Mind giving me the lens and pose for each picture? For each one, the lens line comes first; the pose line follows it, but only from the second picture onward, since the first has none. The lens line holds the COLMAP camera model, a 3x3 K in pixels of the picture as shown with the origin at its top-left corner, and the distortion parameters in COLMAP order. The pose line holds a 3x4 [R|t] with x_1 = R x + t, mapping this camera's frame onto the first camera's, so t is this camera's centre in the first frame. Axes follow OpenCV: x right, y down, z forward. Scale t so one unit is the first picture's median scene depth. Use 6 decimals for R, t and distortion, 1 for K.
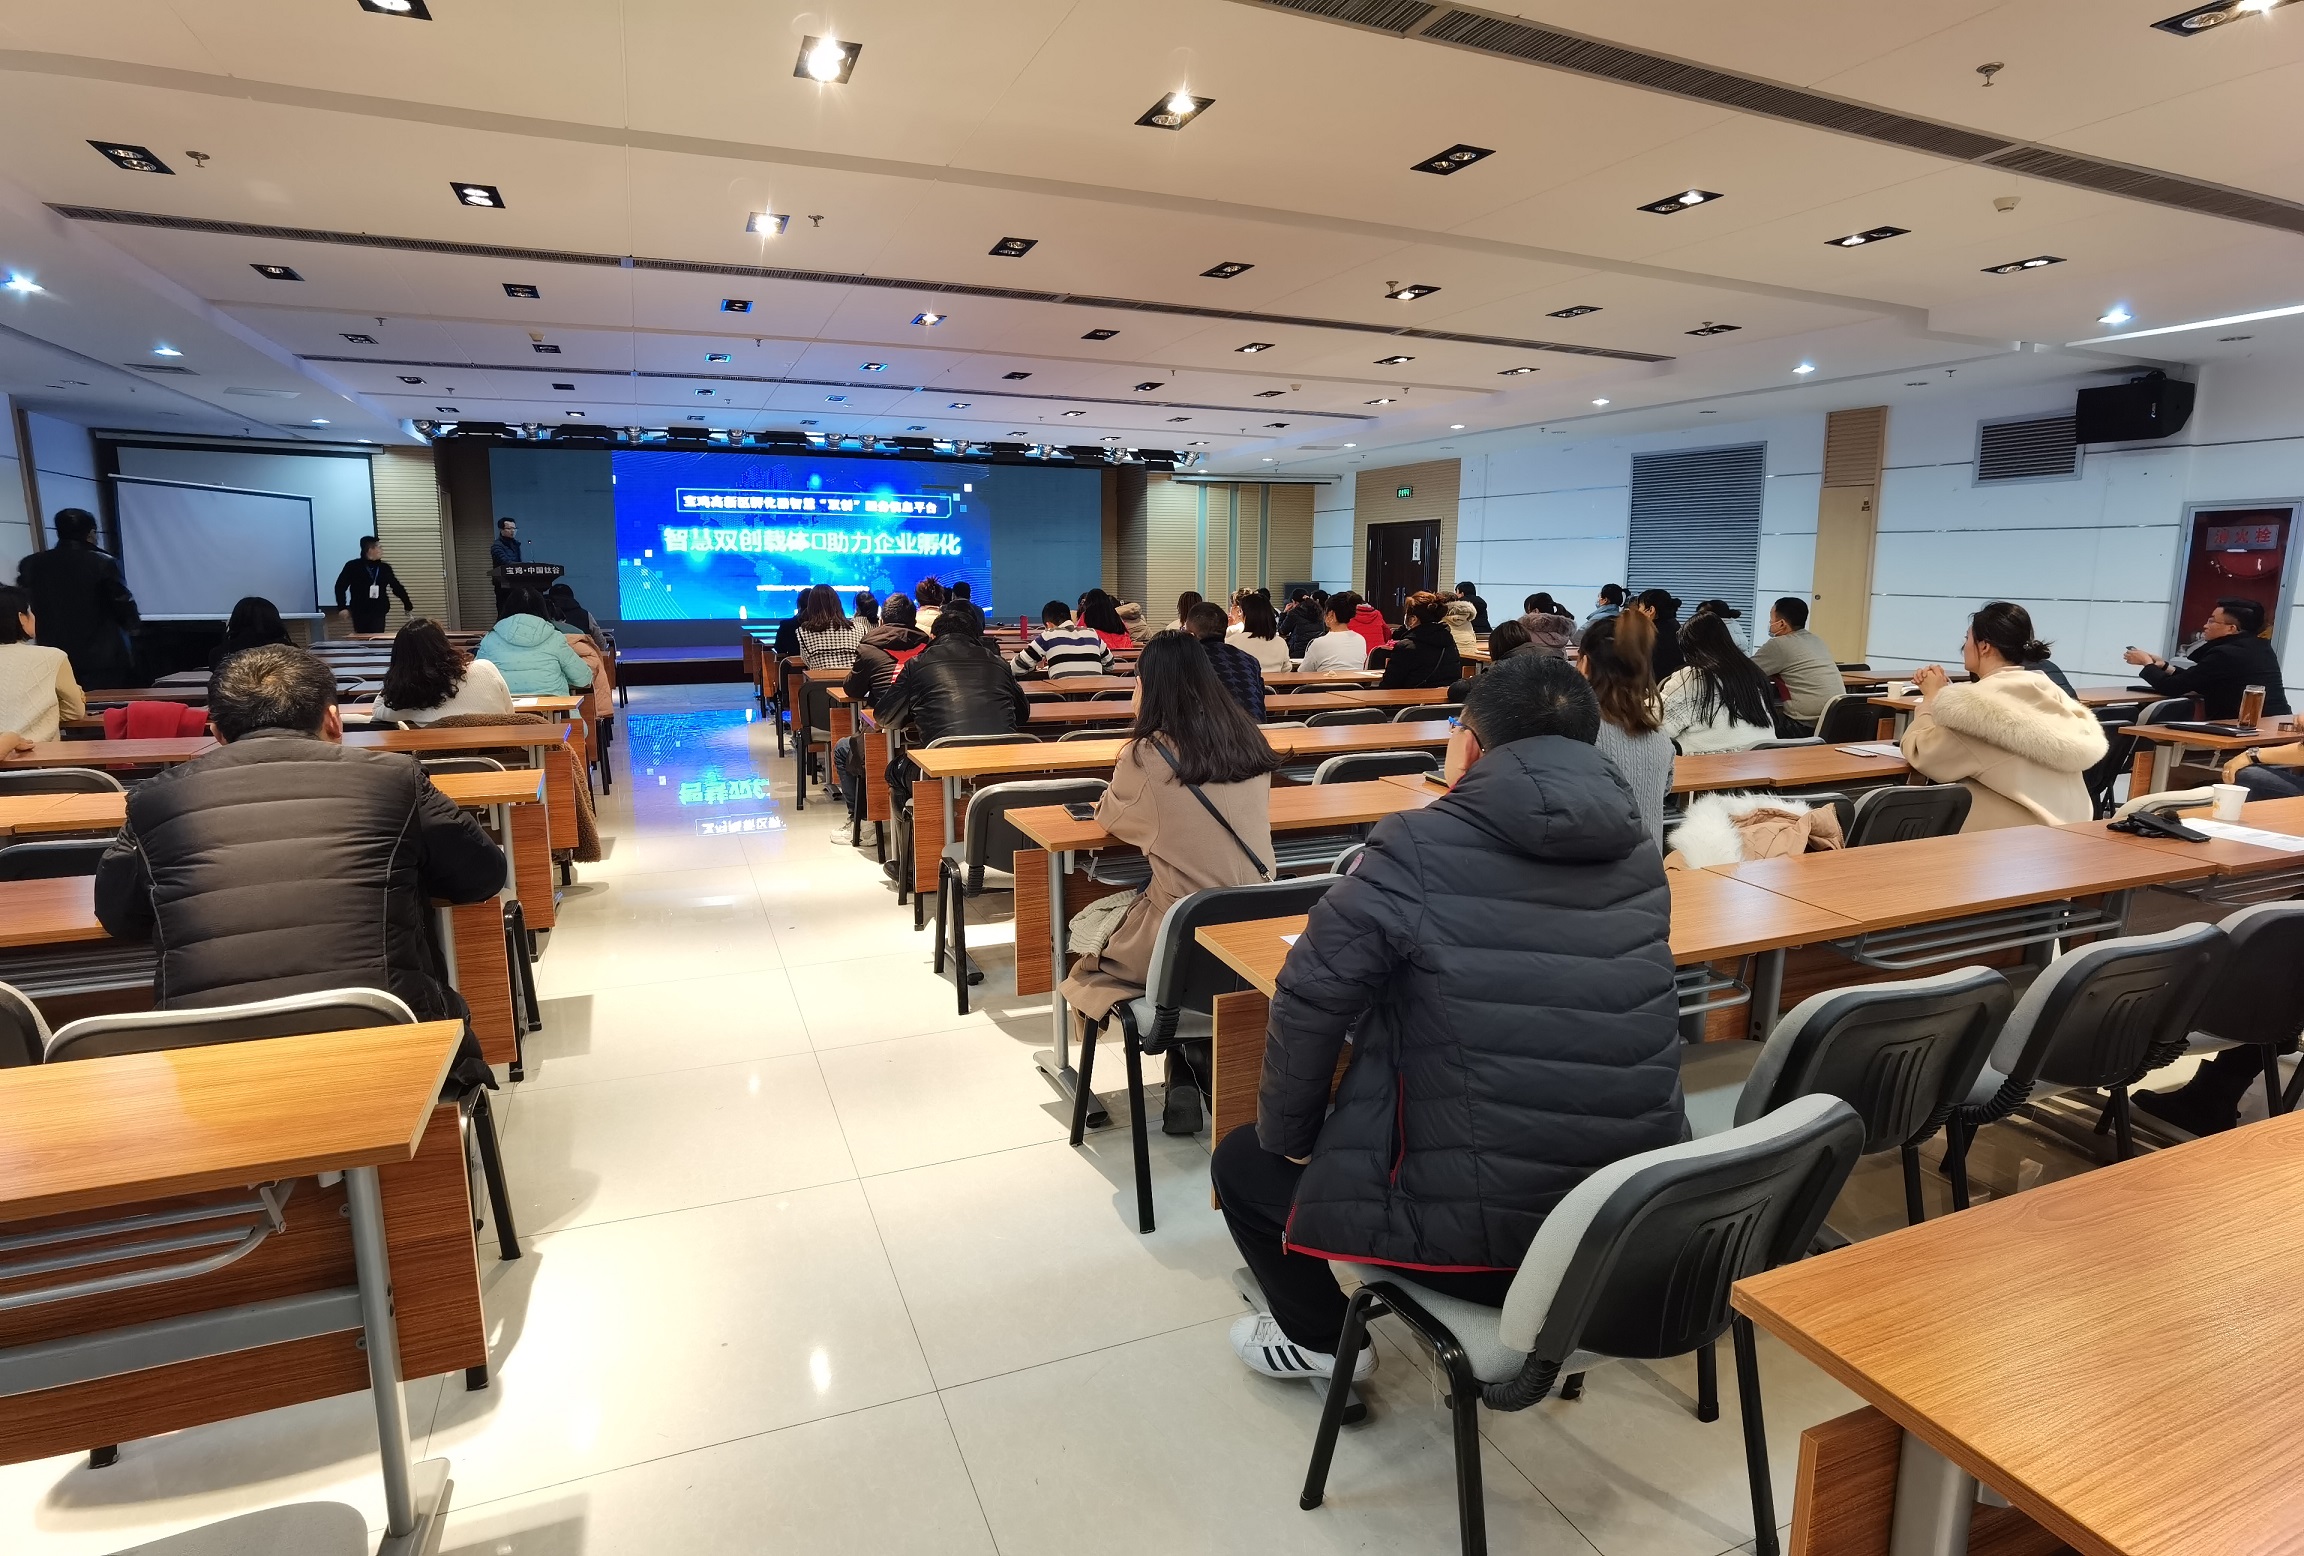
lens RADIAL K [[1232.6, 0, 1210.8], [0, 1232.6, 781.1], [0, 0, 1]] dist [-0.017756, -0.029049]
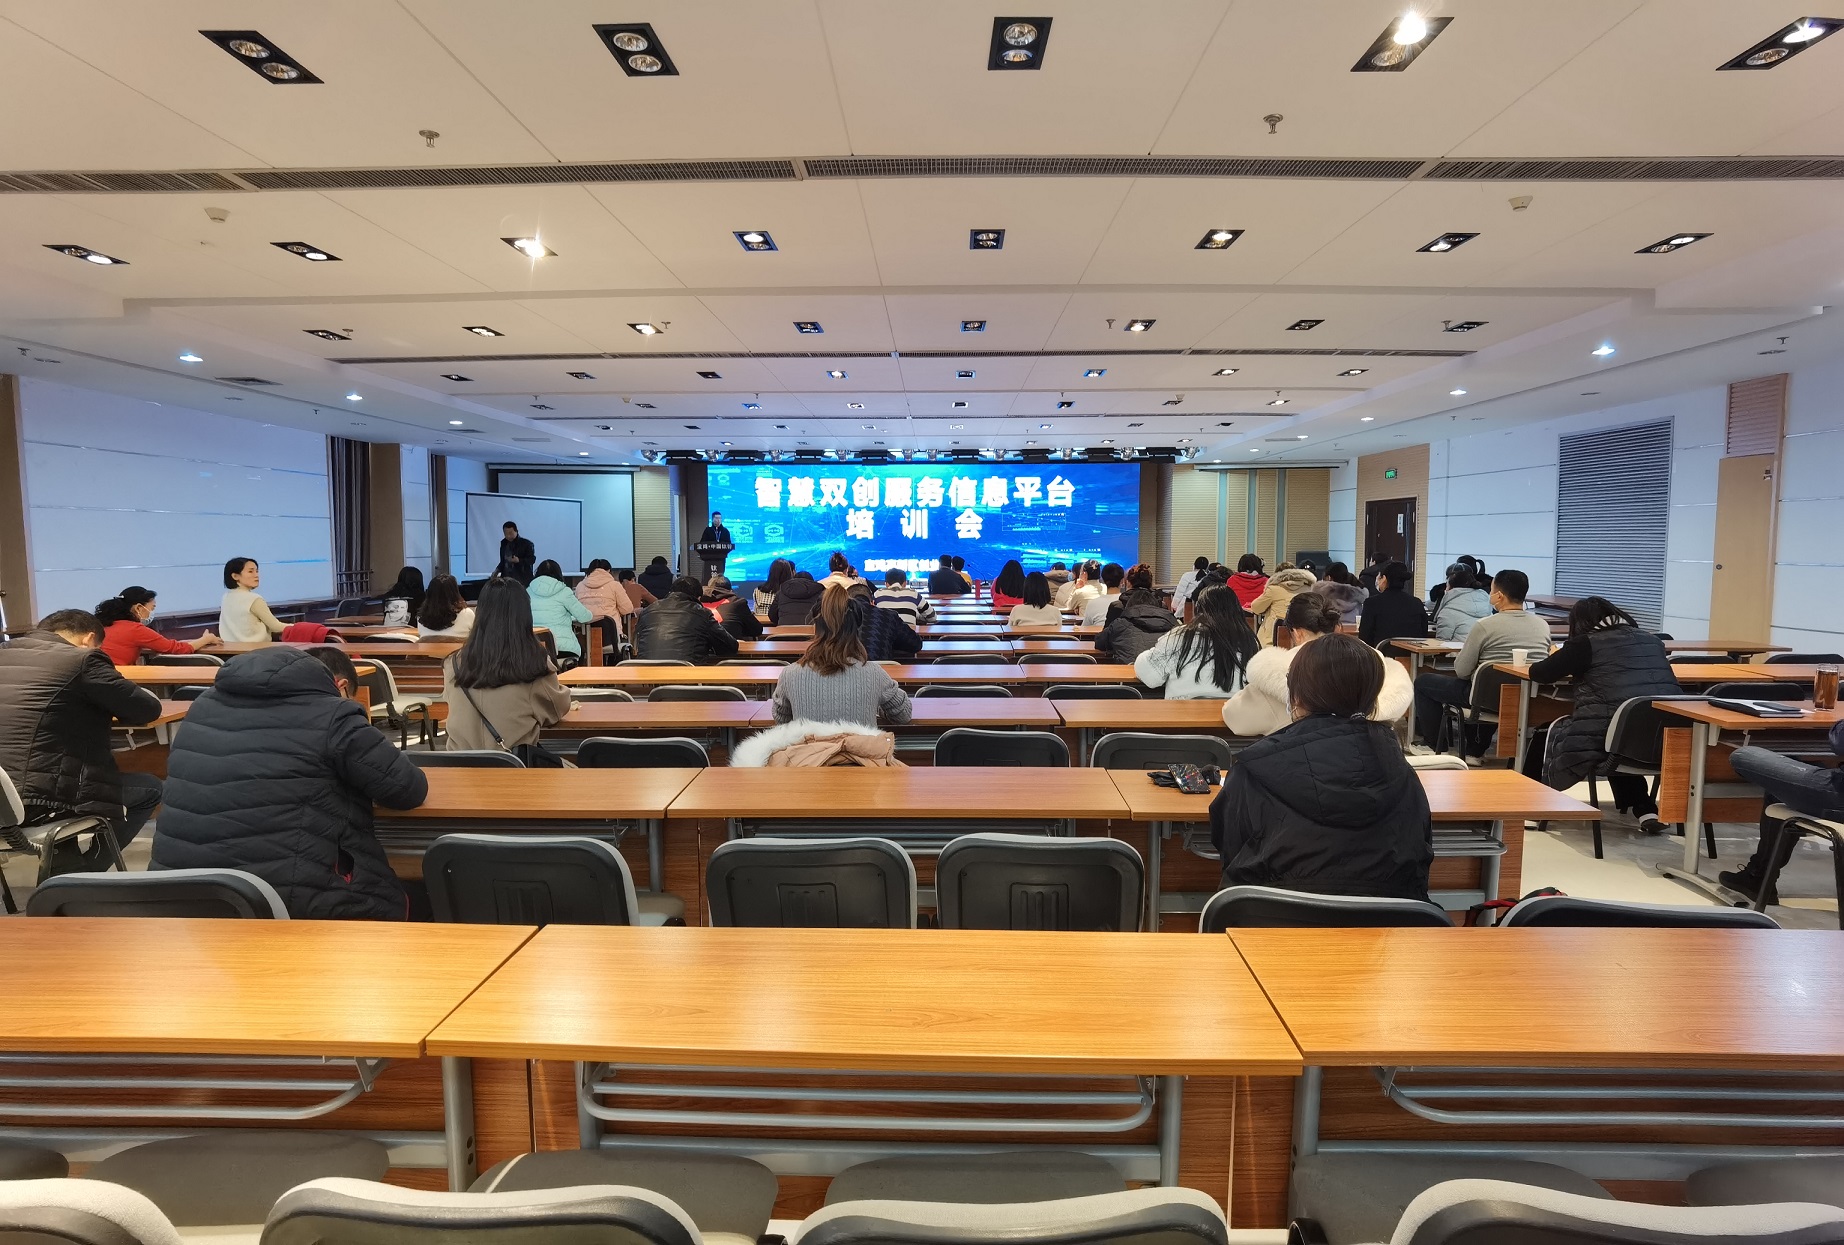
lens RADIAL K [[986.5, 0, 969.1], [0, 986.5, 625.0], [0, 0, 1]] dist [-0.017756, -0.029049]
pose [[0.900505, 0.031799, -0.433682, 0.274769], [-0.067730, 0.995408, -0.067649, -0.007319], [0.429539, 0.090292, 0.898523, 0.026462]]
